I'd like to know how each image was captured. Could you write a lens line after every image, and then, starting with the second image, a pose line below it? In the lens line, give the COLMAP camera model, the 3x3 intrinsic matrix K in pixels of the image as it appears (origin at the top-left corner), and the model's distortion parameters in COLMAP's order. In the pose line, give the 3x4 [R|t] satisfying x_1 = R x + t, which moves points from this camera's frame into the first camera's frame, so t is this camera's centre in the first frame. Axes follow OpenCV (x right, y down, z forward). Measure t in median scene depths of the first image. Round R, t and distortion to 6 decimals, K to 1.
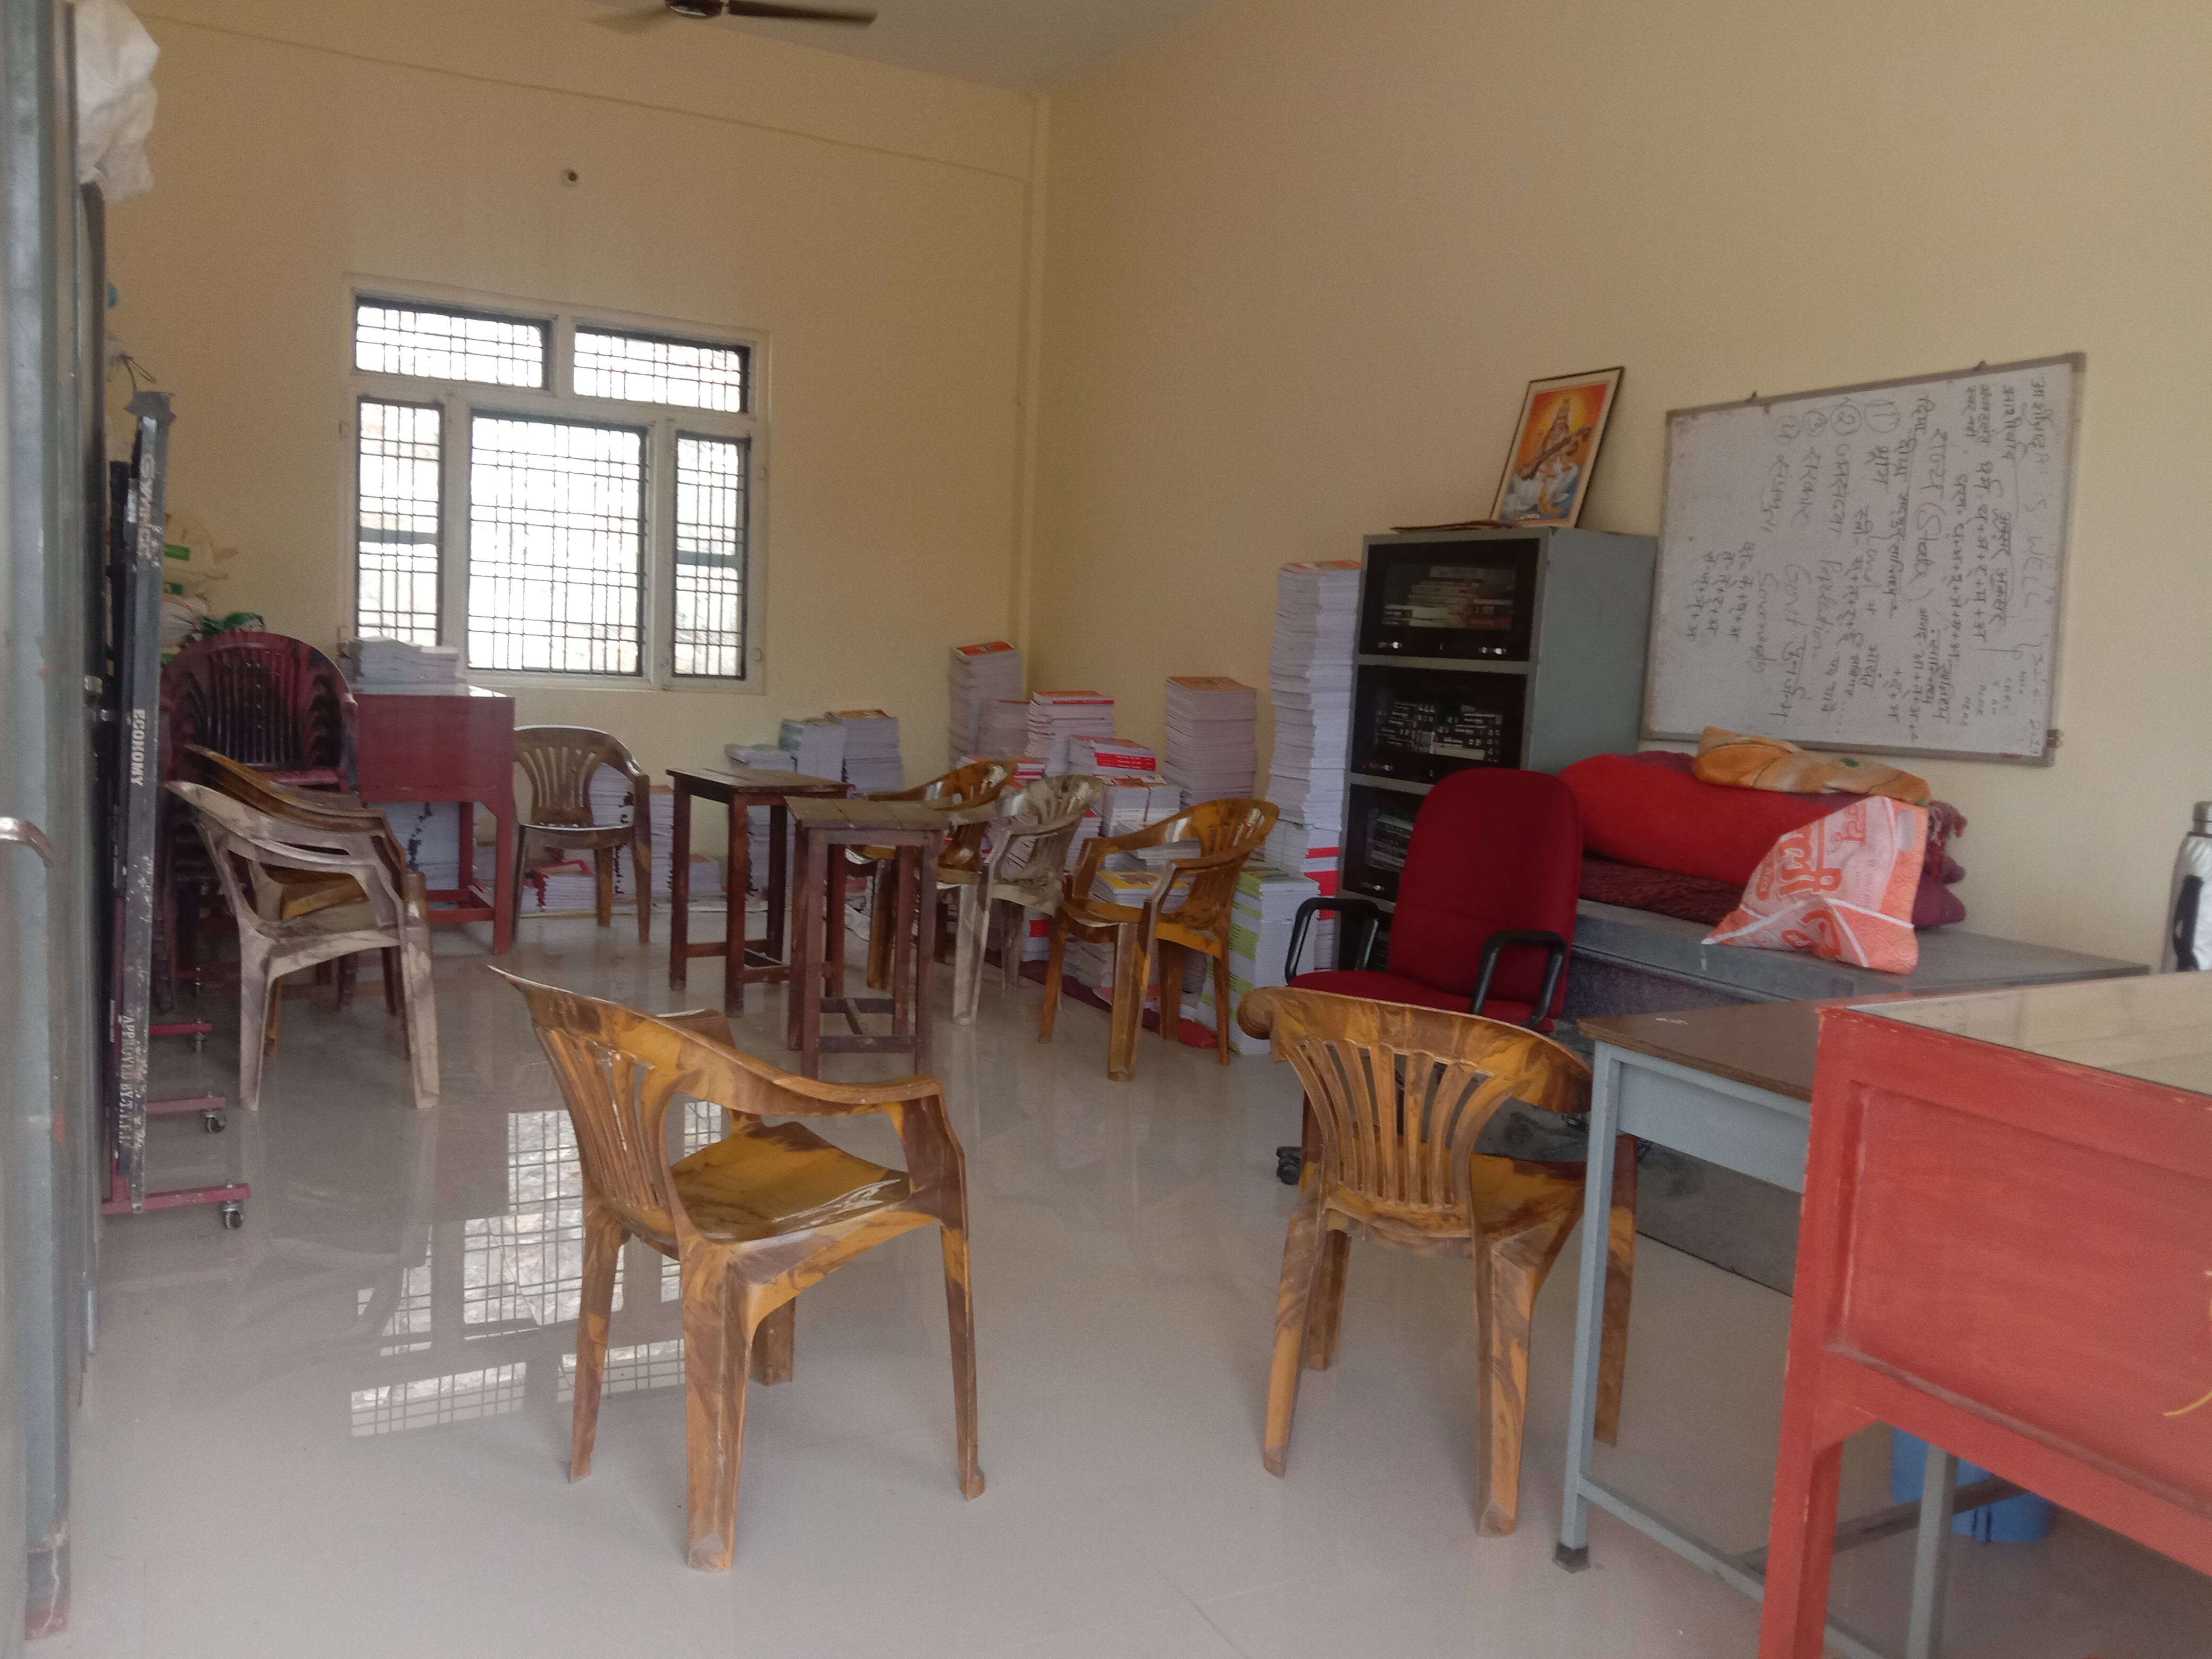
lens RADIAL K [[1698.4, 0, 1105.3], [0, 1698.4, 858.9], [0, 0, 1]] dist [0.111463, -0.262680]
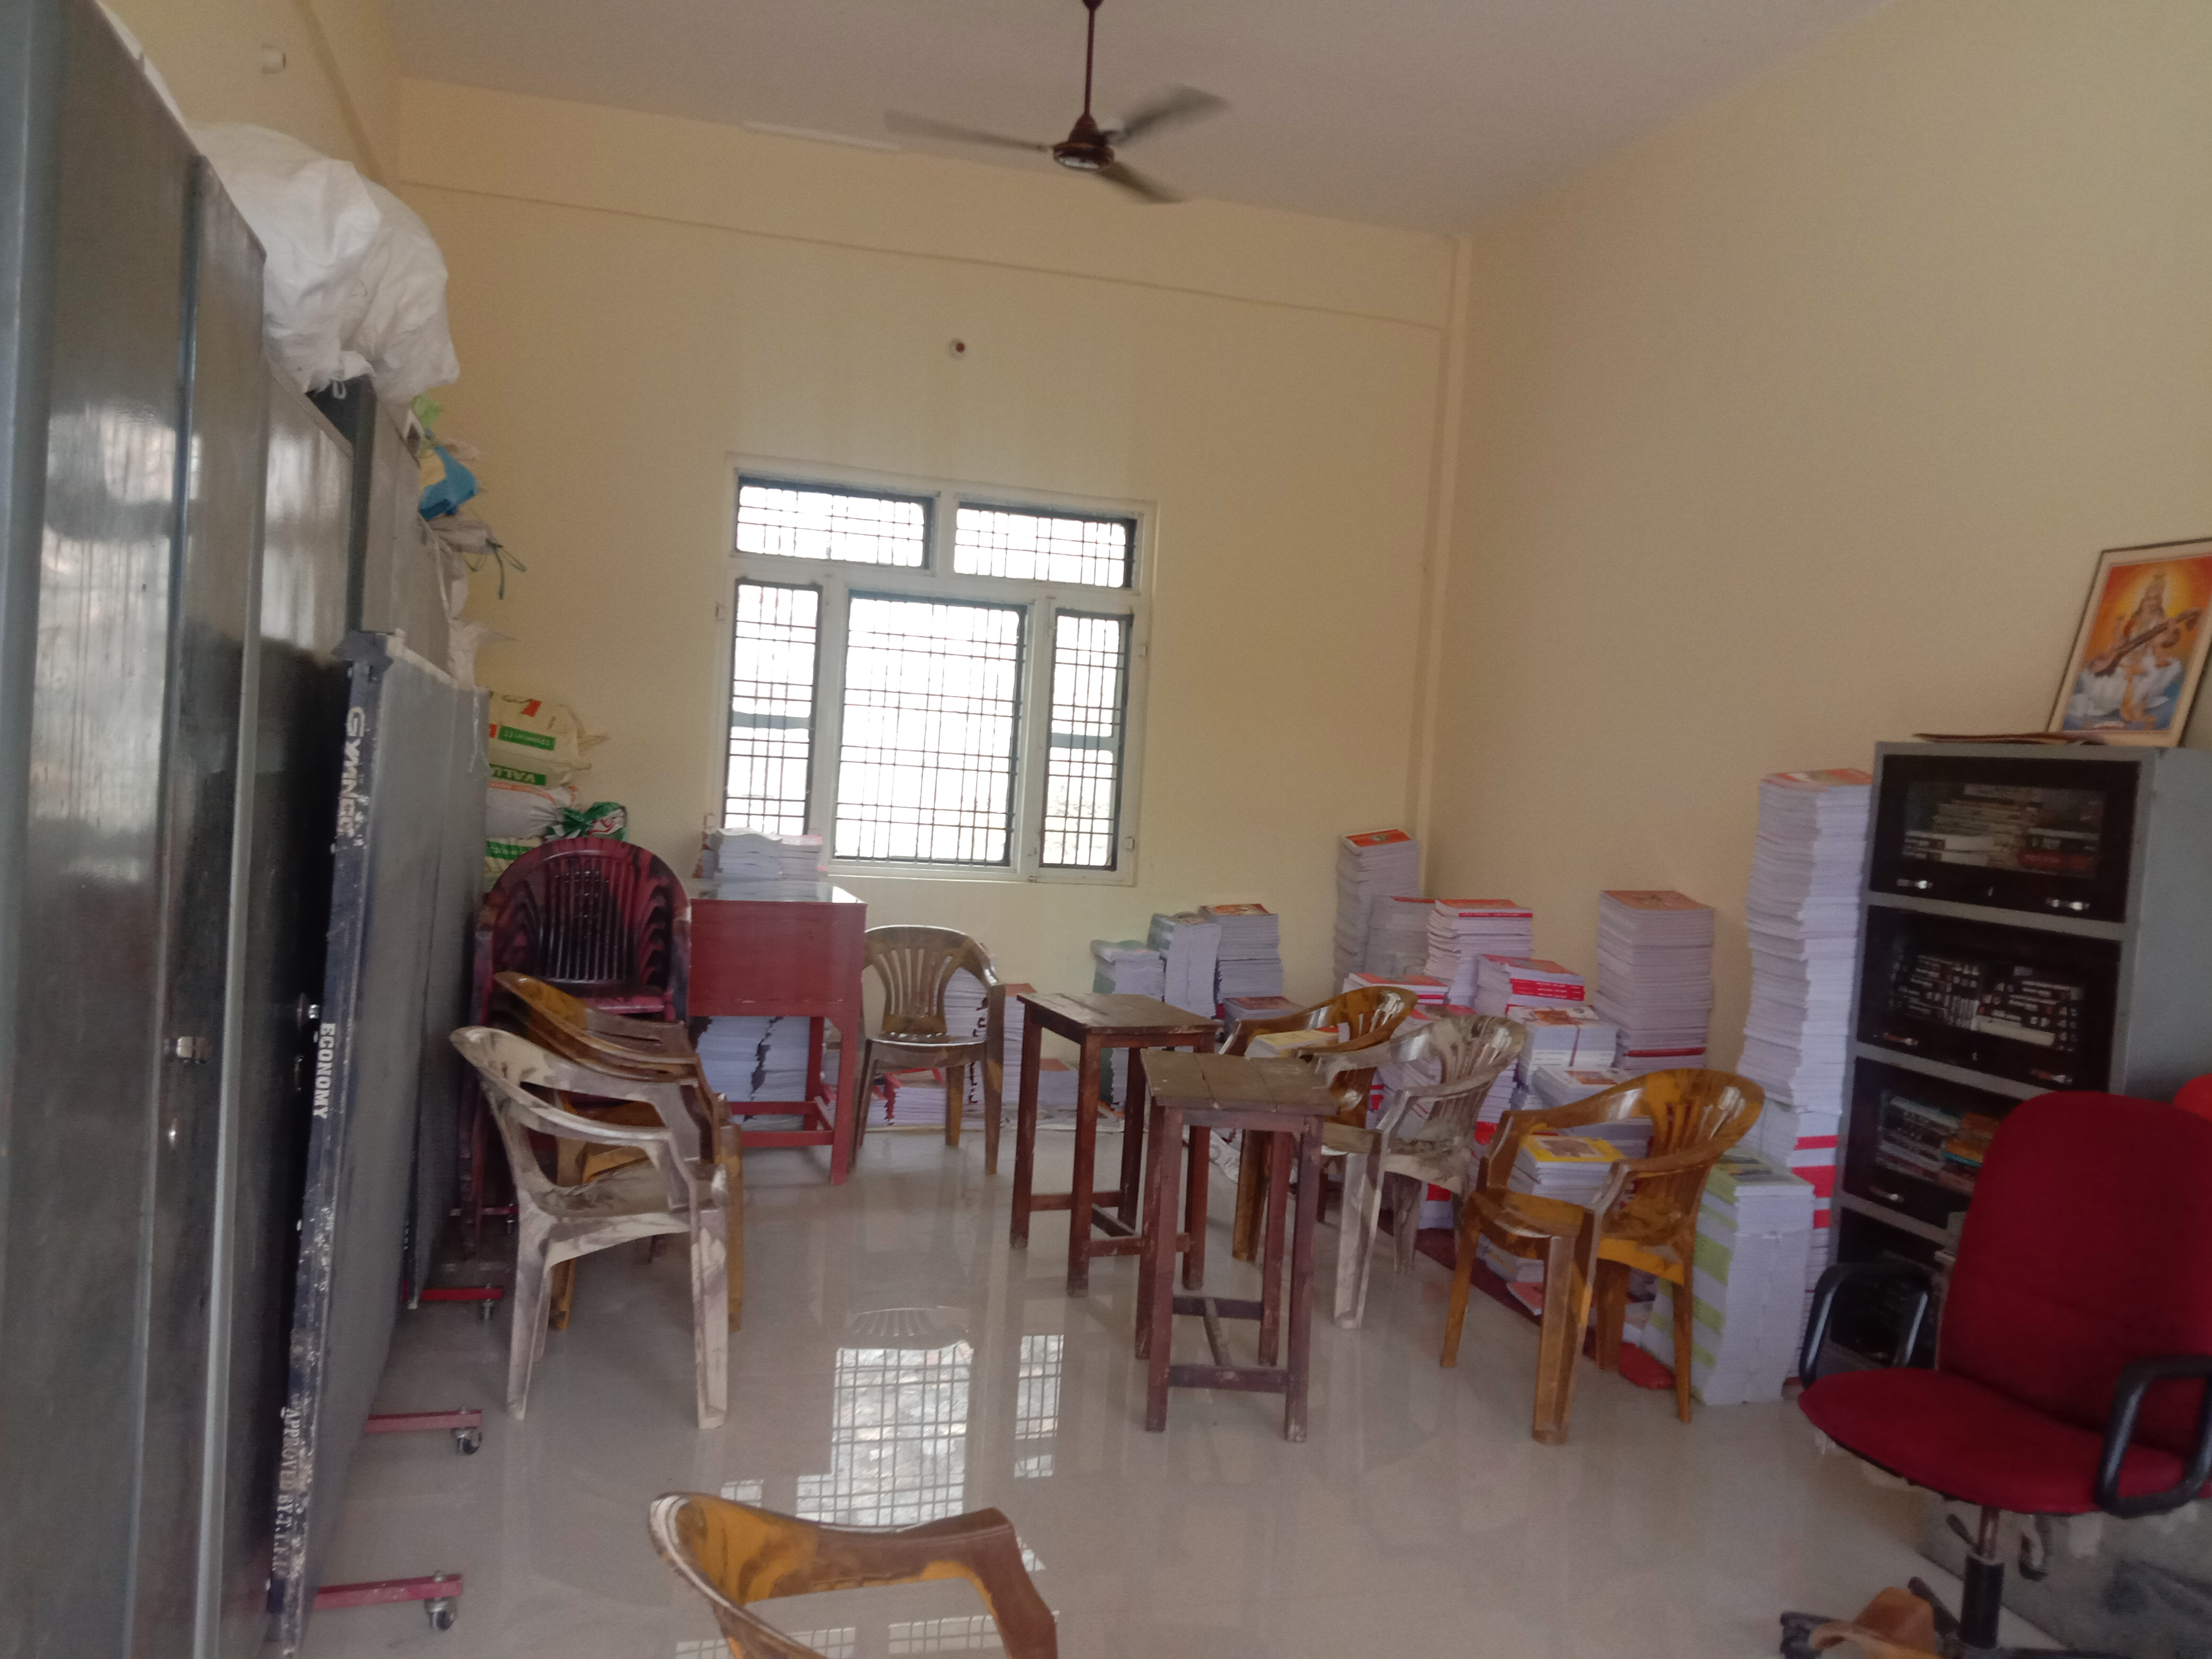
lens RADIAL K [[1698.4, 0, 1105.3], [0, 1698.4, 858.9], [0, 0, 1]] dist [0.111463, -0.262680]
pose [[0.974928, 0.024472, -0.221169, -0.018203], [-0.042040, 0.996291, -0.075076, -0.057077], [0.218511, 0.082491, 0.972342, 0.143040]]
